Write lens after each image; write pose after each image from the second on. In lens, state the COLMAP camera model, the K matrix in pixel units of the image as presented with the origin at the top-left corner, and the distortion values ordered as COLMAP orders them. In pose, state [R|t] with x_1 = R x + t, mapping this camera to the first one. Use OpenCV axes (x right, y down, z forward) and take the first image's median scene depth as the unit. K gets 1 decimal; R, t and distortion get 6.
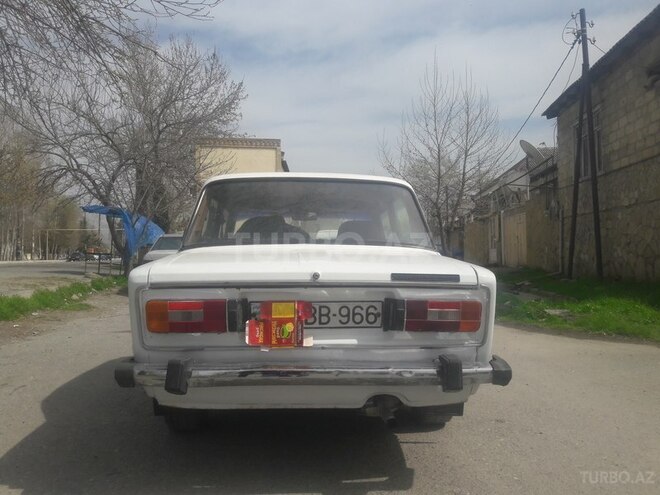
lens RADIAL K [[548.1, 0, 330.0], [0, 548.1, 247.5], [0, 0, 1]] dist [0.023281, -0.001931]
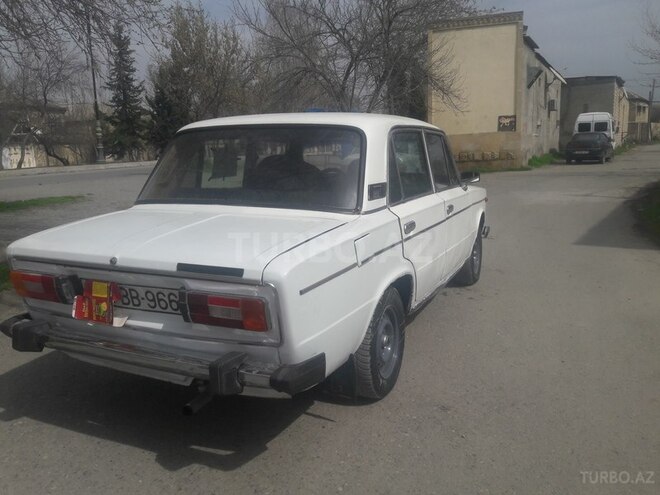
lens RADIAL K [[533.6, 0, 295.4], [0, 533.6, 263.5], [0, 0, 1]] dist [0.006471, -0.001960]
pose [[0.875918, 0.079188, -0.475917, 0.701630], [0.032618, 0.974461, 0.222176, -0.143264], [0.481356, -0.210131, 0.850965, 0.324264]]
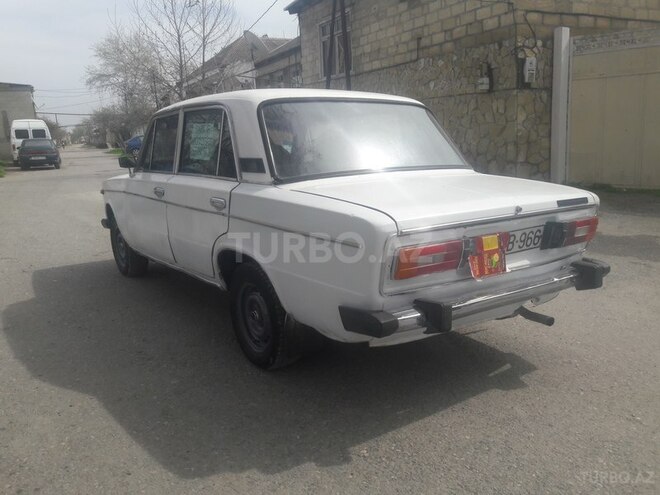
lens RADIAL K [[538.1, 0, 330.0], [0, 538.1, 247.5], [0, 0, 1]] dist [0.001414, -0.003506]
pose [[0.858228, -0.122891, 0.498340, -0.877551], [0.019369, 0.977977, 0.207813, -0.102990], [-0.512903, -0.168698, 0.841707, 0.258325]]
